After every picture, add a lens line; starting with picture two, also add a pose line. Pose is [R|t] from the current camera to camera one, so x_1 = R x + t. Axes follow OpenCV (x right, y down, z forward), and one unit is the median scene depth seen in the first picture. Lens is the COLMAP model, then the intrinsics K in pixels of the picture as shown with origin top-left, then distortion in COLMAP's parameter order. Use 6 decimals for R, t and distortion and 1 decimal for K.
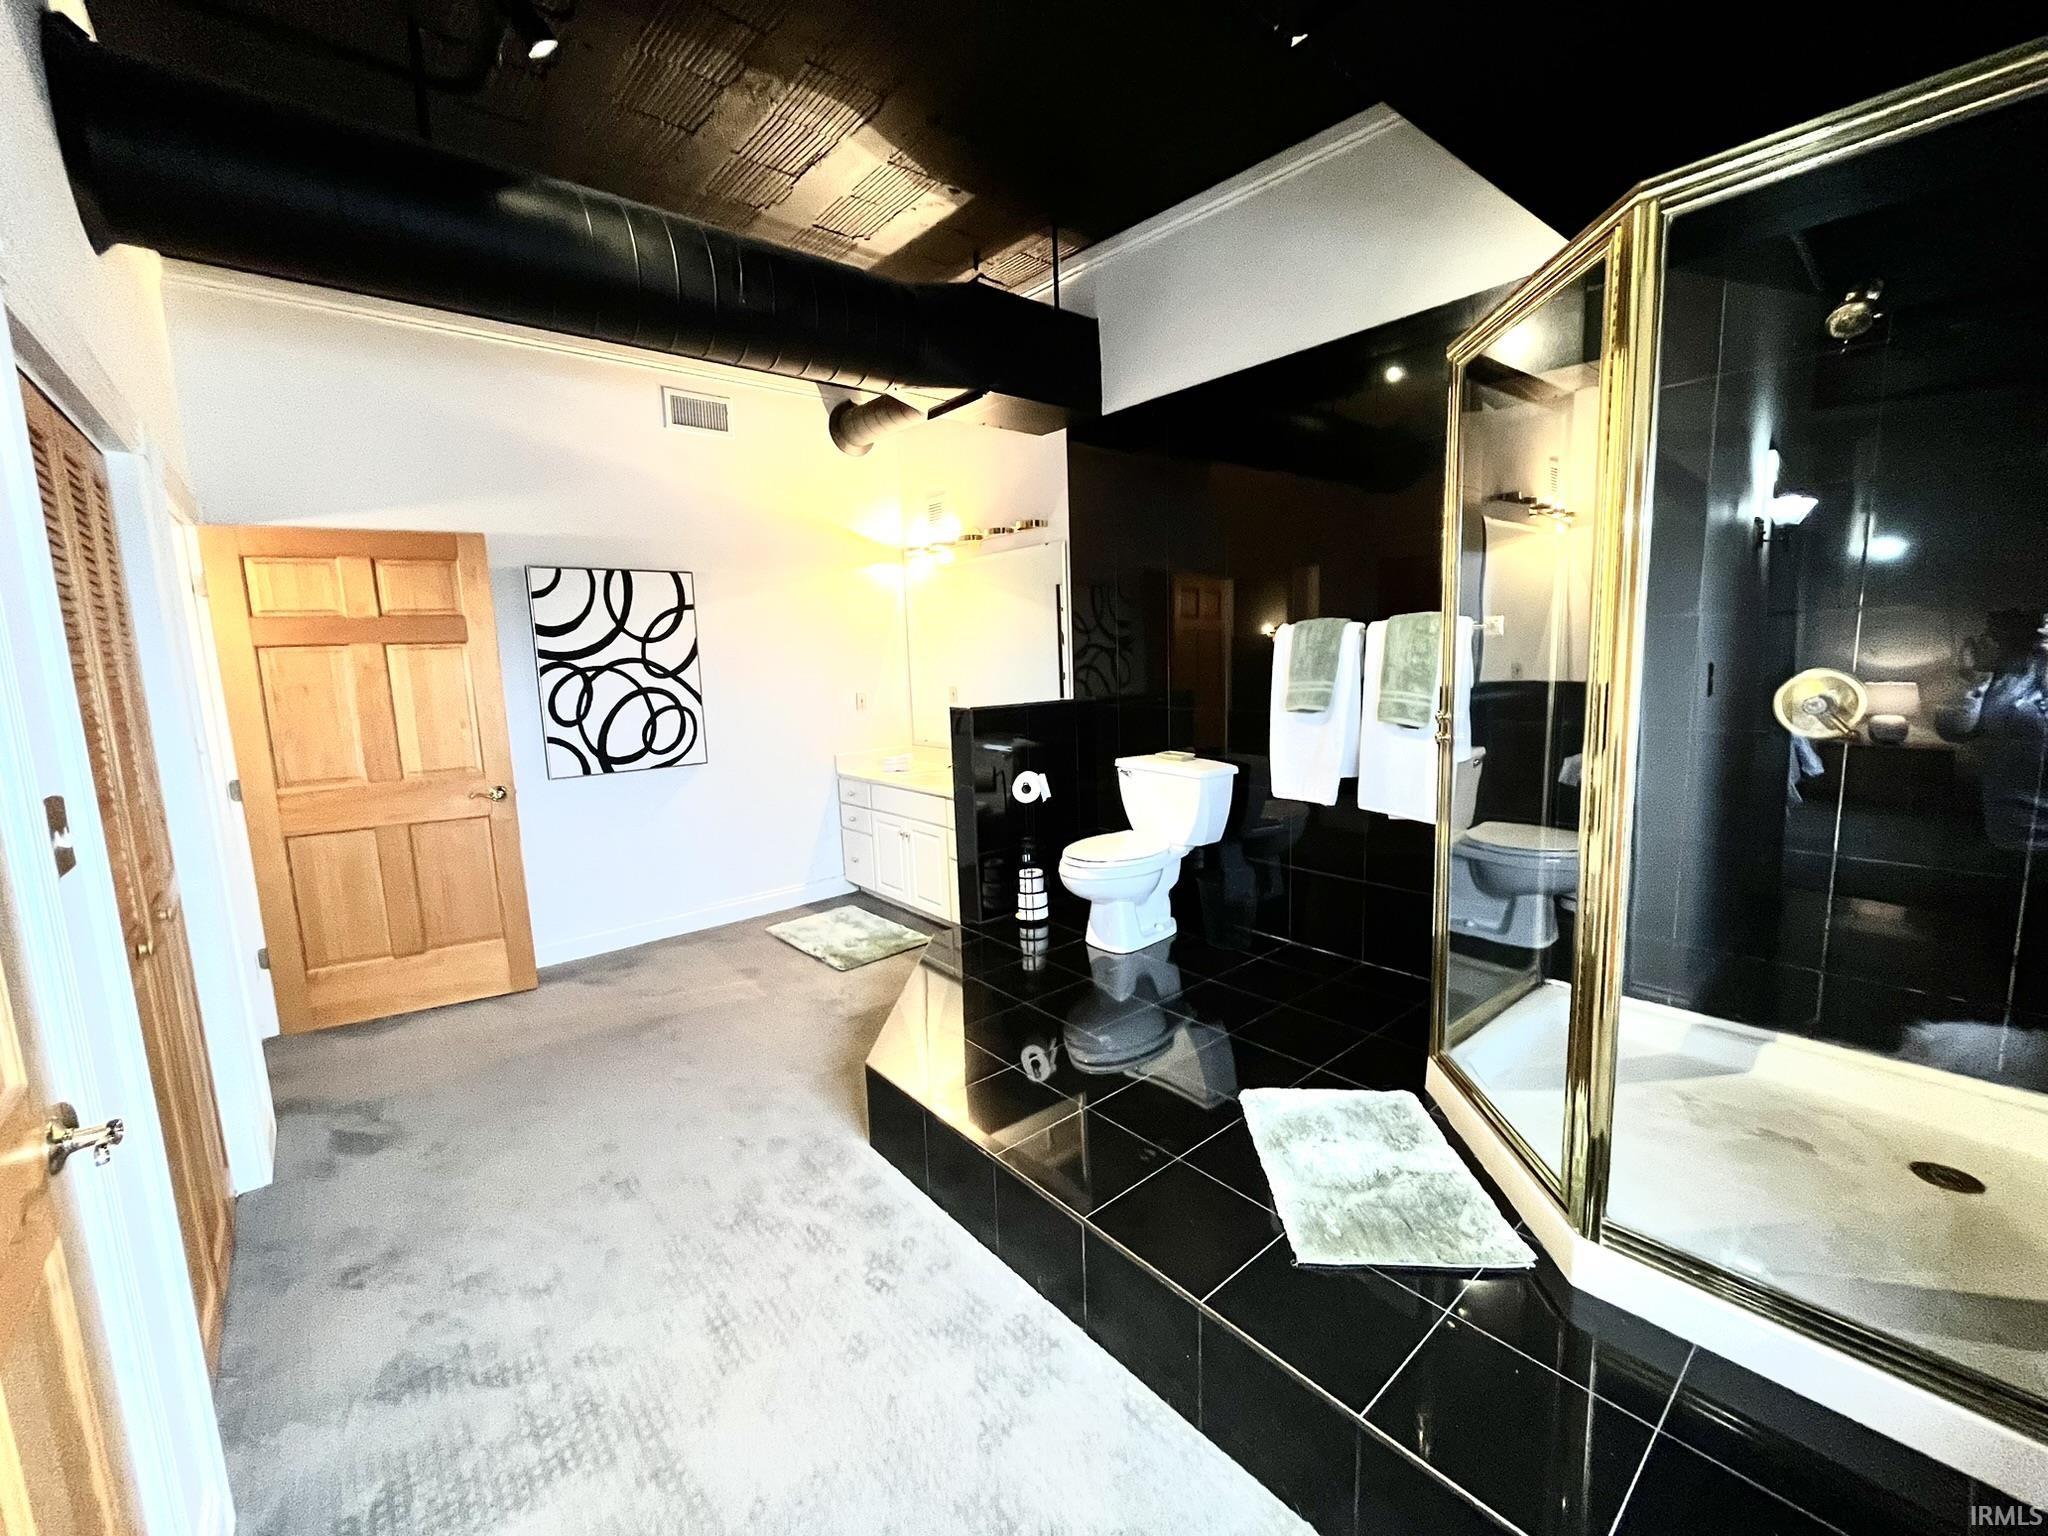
lens RADIAL K [[824.9, 0, 1016.4], [0, 824.9, 768.0], [0, 0, 1]] dist [-0.005644, -0.000343]
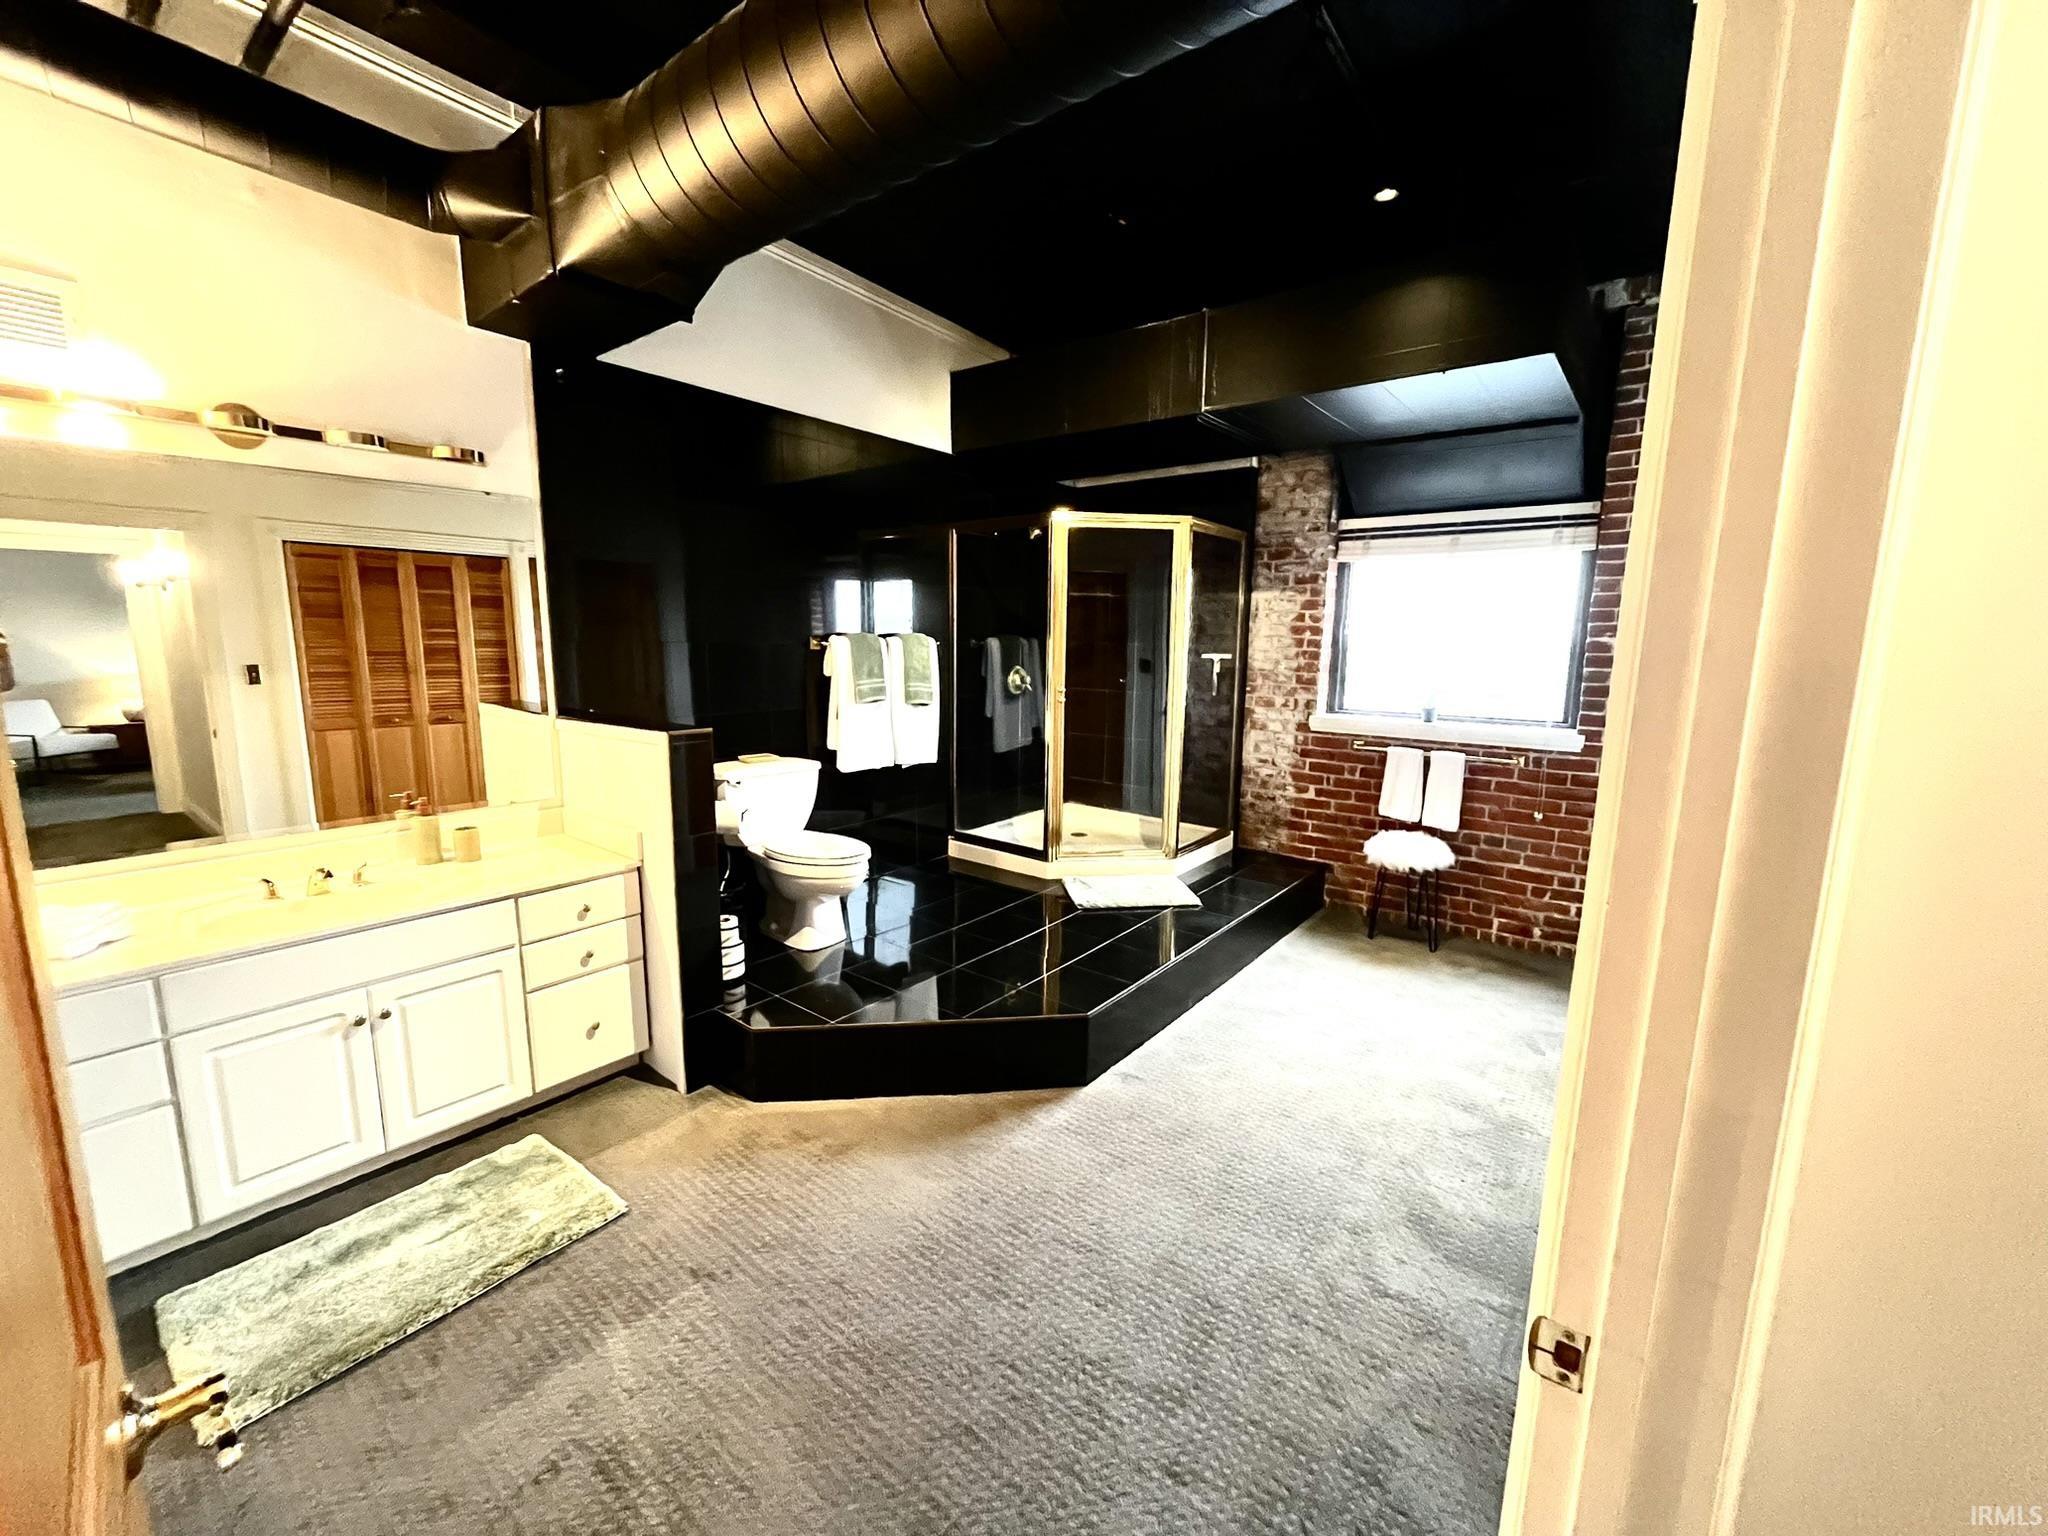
lens RADIAL K [[824.9, 0, 1016.4], [0, 824.9, 768.0], [0, 0, 1]] dist [-0.005644, -0.000343]
pose [[-0.180445, -0.123056, 0.975857, -0.744423], [0.132165, 0.980112, 0.148031, -0.099010], [-0.974665, 0.155686, -0.160593, 0.753747]]
